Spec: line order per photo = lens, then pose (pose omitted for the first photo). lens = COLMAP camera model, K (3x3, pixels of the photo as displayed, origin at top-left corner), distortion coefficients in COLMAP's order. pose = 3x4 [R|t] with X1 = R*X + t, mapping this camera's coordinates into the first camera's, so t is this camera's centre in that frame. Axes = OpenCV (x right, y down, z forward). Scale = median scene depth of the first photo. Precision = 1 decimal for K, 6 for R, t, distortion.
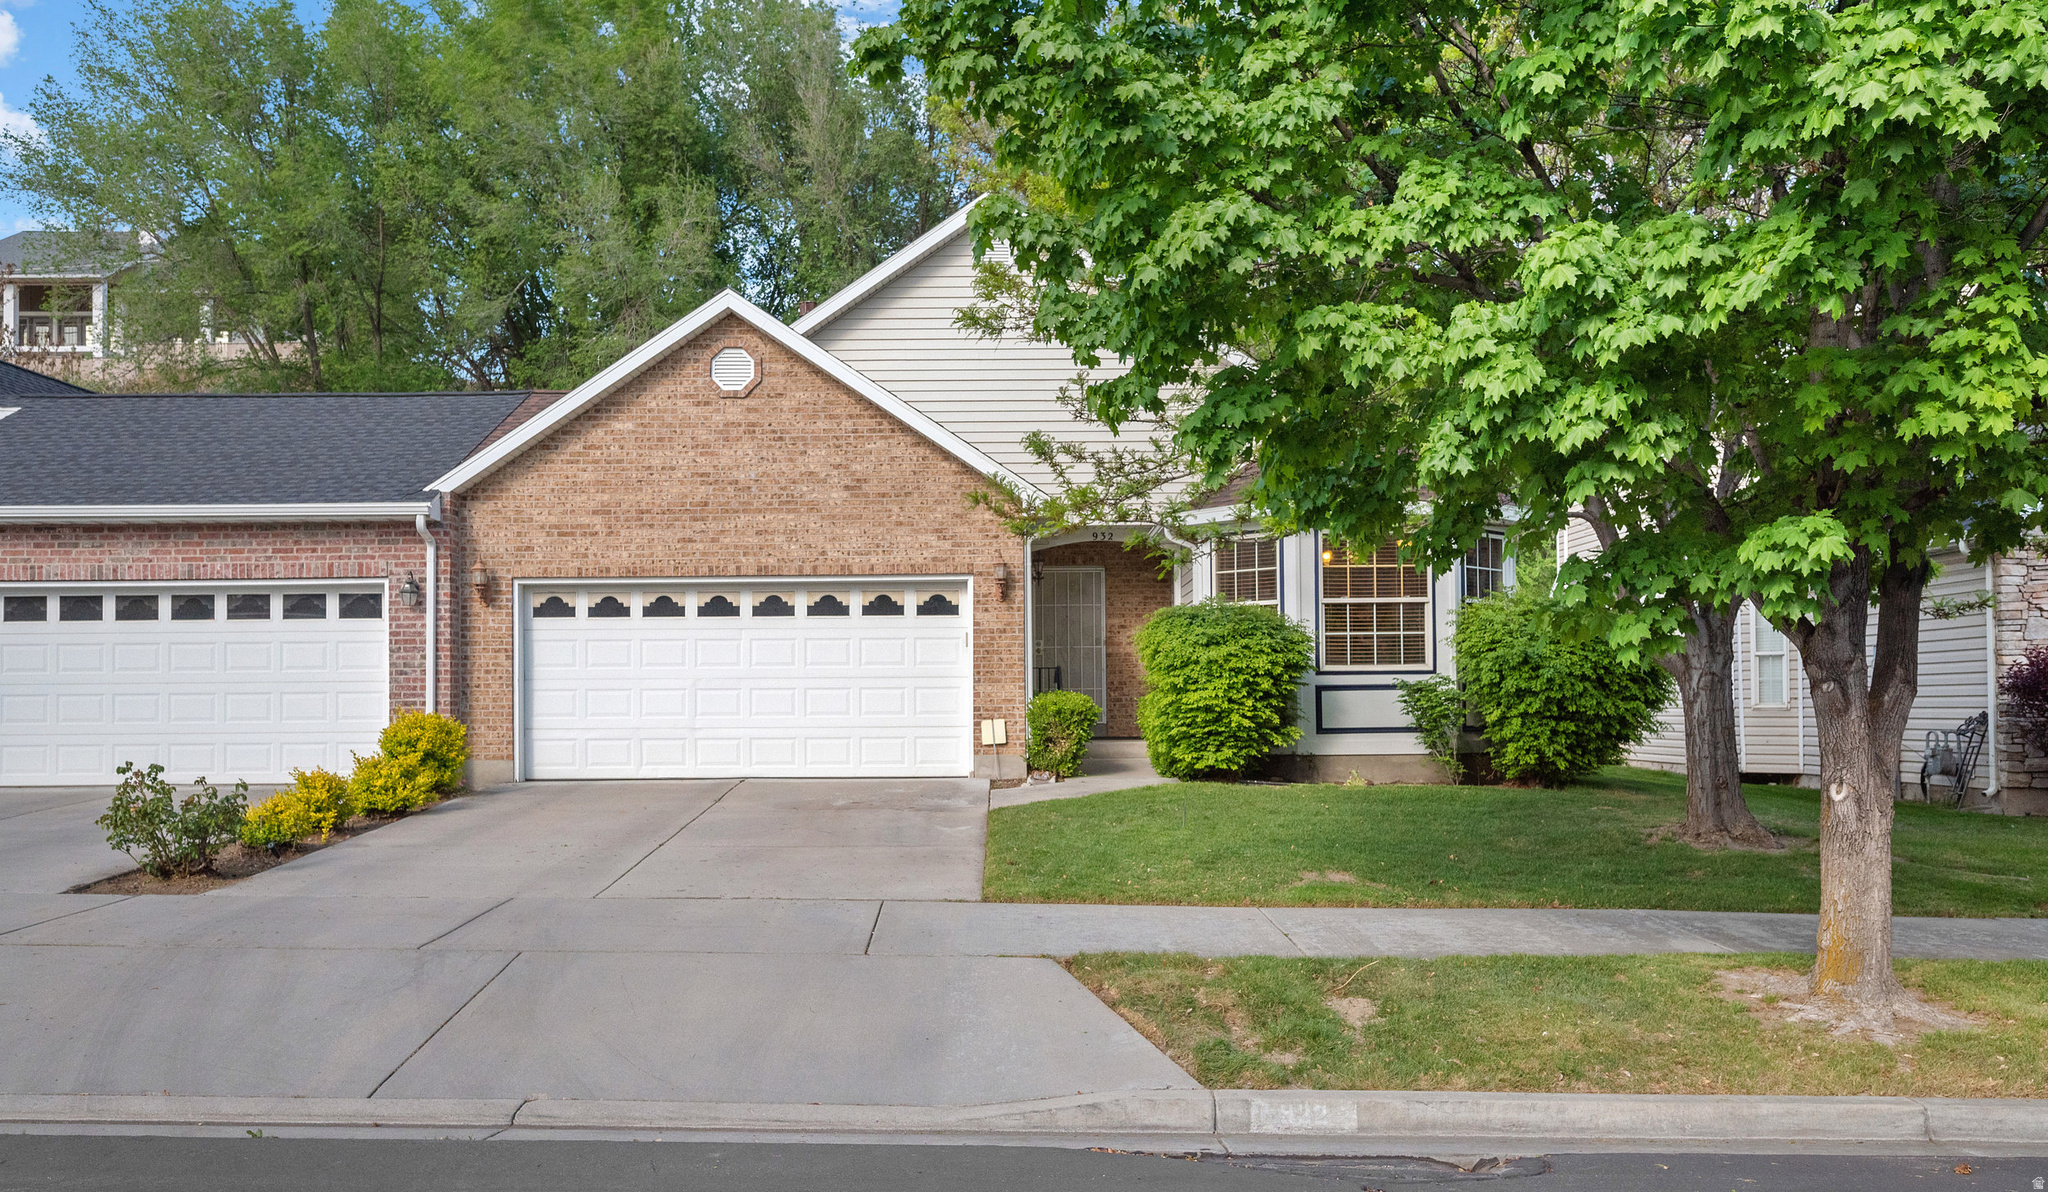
lens RADIAL K [[1570.2, 0, 1020.2], [0, 1570.2, 663.8], [0, 0, 1]] dist [-0.003563, 0.000578]
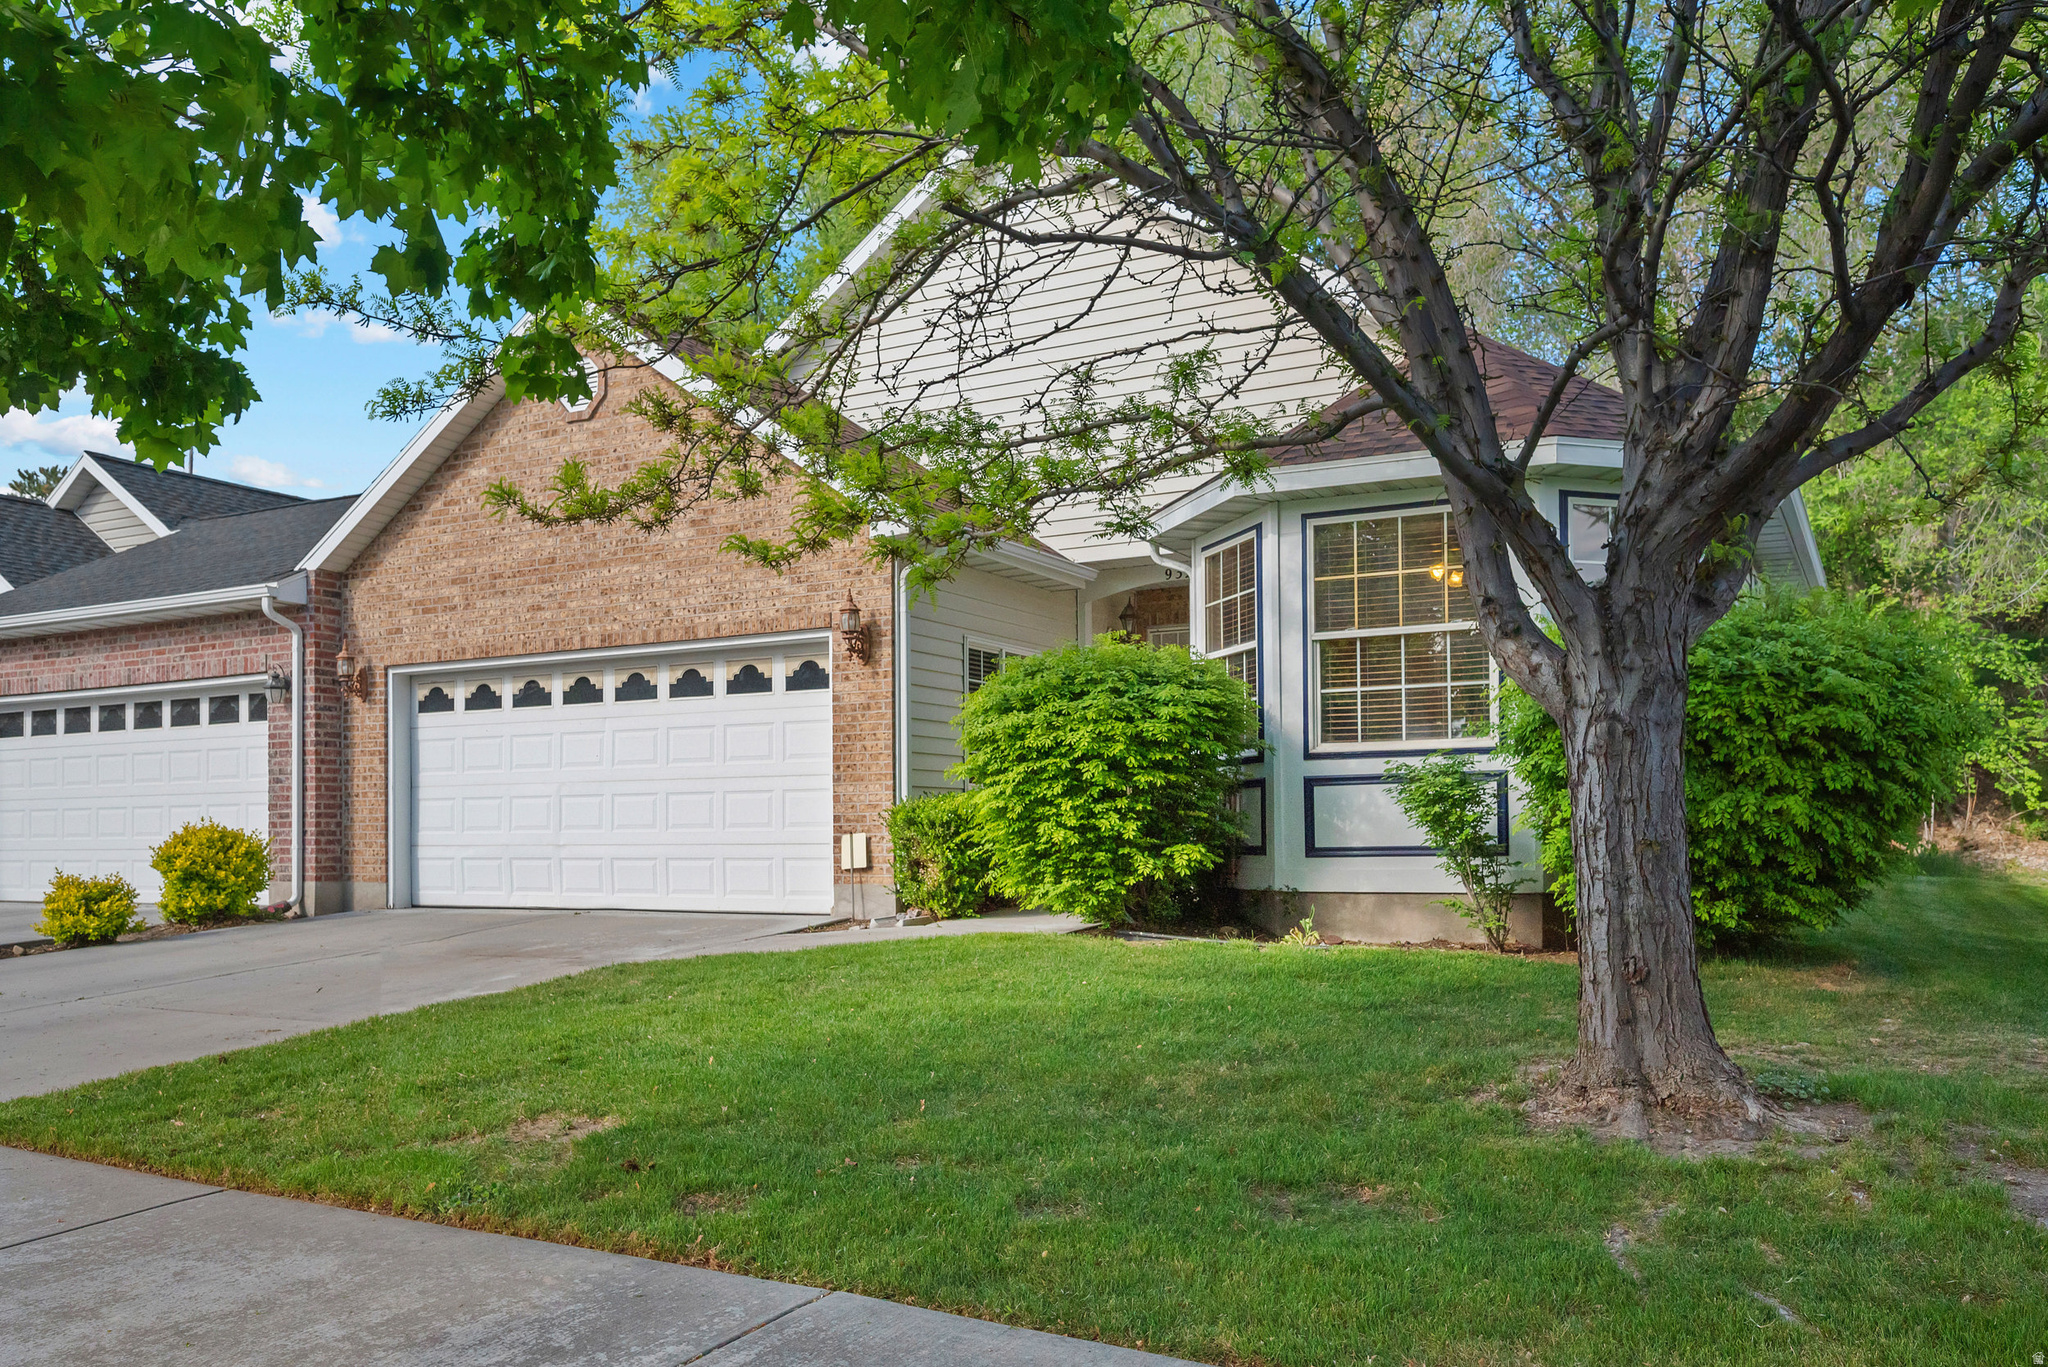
lens RADIAL K [[1606.0, 0, 969.8], [0, 1606.0, 795.6], [0, 0, 1]] dist [-0.004790, 0.009697]
pose [[0.880571, -0.011710, -0.473769, 0.367406], [0.013489, 0.999909, 0.000356, 0.018833], [0.473722, -0.006704, 0.880649, 0.393807]]
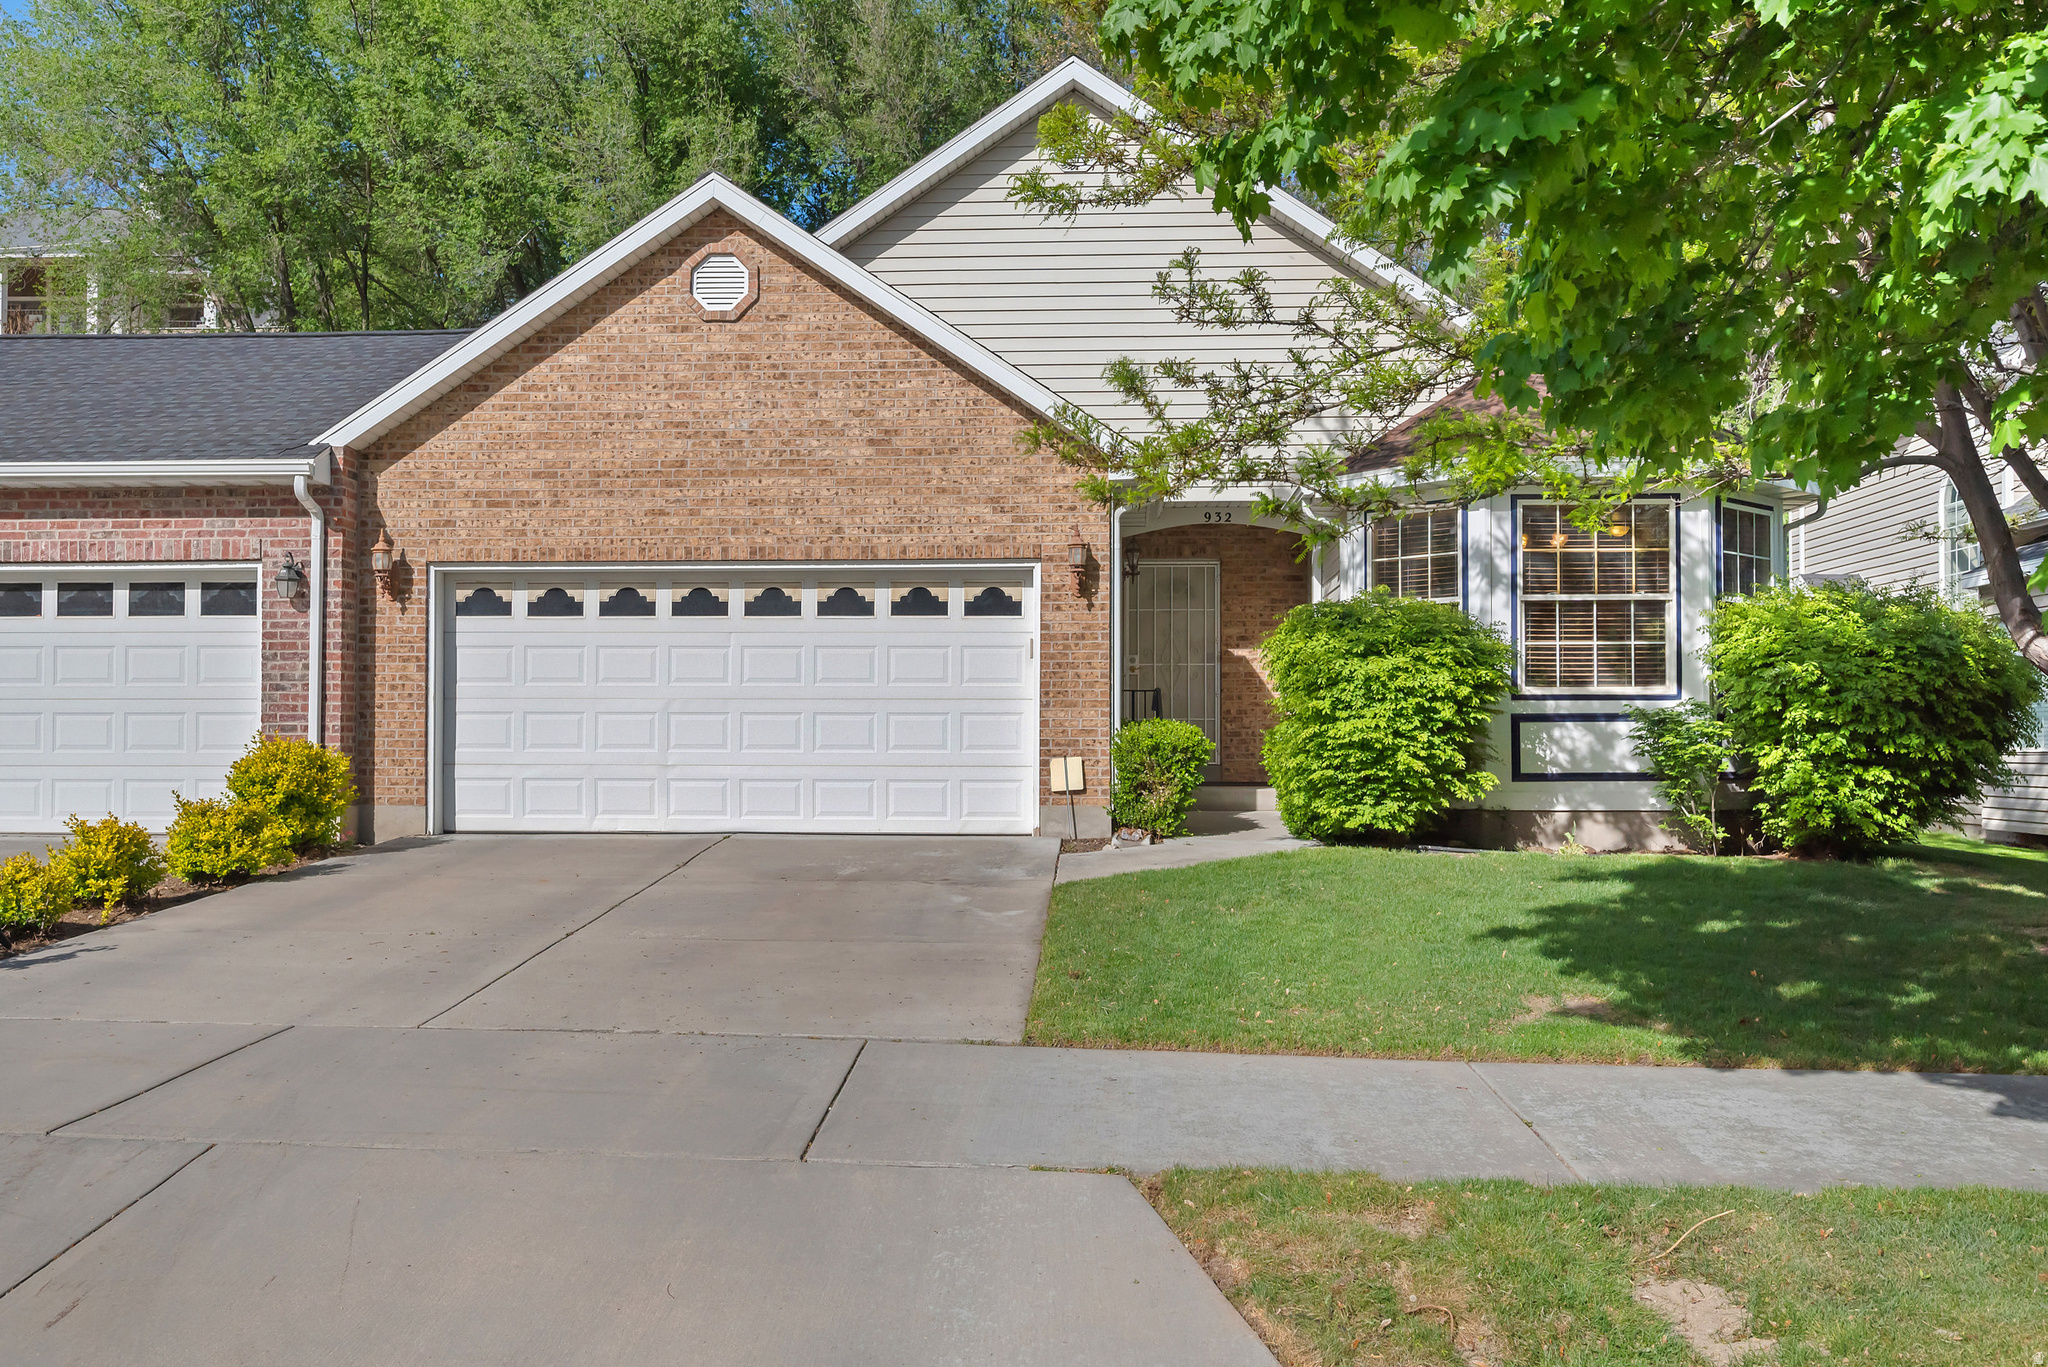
lens RADIAL K [[1759.3, 0, 1037.1], [0, 1759.3, 692.6], [0, 0, 1]] dist [-0.003771, -0.000268]
pose [[0.998802, 0.007653, -0.048337, 0.008626], [-0.007793, 0.999966, -0.002693, 0.007534], [0.048314, 0.003066, 0.998827, 0.178170]]
